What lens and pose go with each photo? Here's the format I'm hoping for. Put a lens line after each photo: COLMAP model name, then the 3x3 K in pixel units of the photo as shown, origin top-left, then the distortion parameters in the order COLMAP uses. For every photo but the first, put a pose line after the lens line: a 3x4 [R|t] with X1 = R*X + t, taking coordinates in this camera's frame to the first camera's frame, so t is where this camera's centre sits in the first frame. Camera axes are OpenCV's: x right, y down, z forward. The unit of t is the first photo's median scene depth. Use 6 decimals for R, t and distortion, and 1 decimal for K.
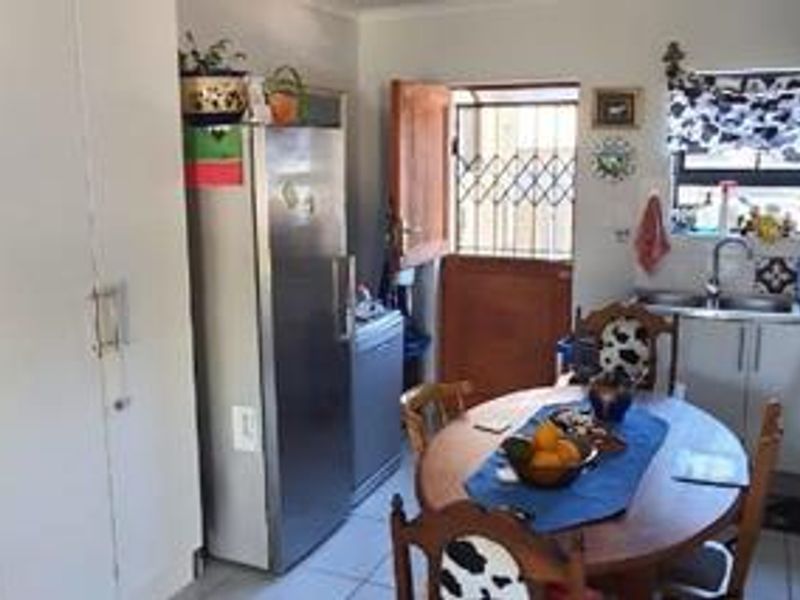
lens RADIAL K [[792.9, 0, 400.0], [0, 792.9, 300.0], [0, 0, 1]] dist [-0.000408, 0.002668]
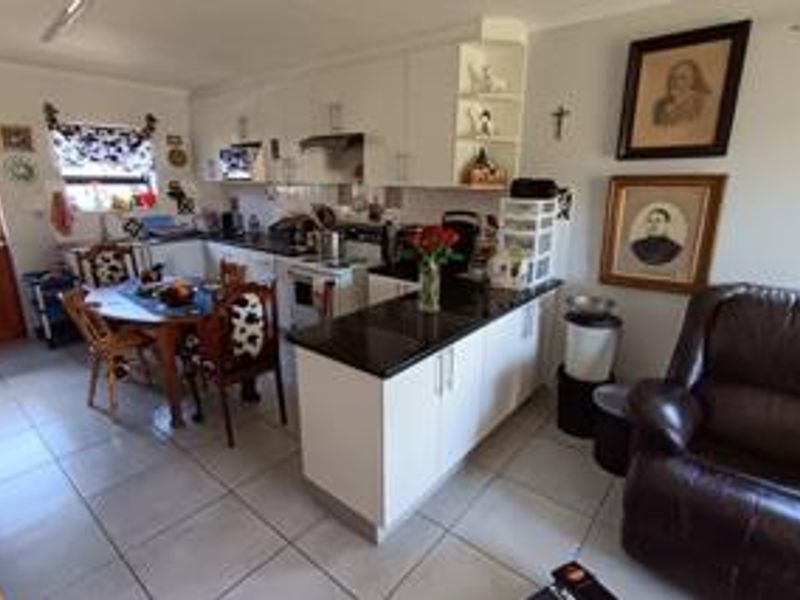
lens RADIAL K [[413.1, 0, 400.0], [0, 413.1, 300.0], [0, 0, 1]] dist [0.000351, 0.000314]
pose [[0.256715, -0.268344, 0.928487, -0.439176], [0.174861, 0.957724, 0.228447, 0.028971], [-0.950537, 0.103710, 0.292785, 0.010675]]
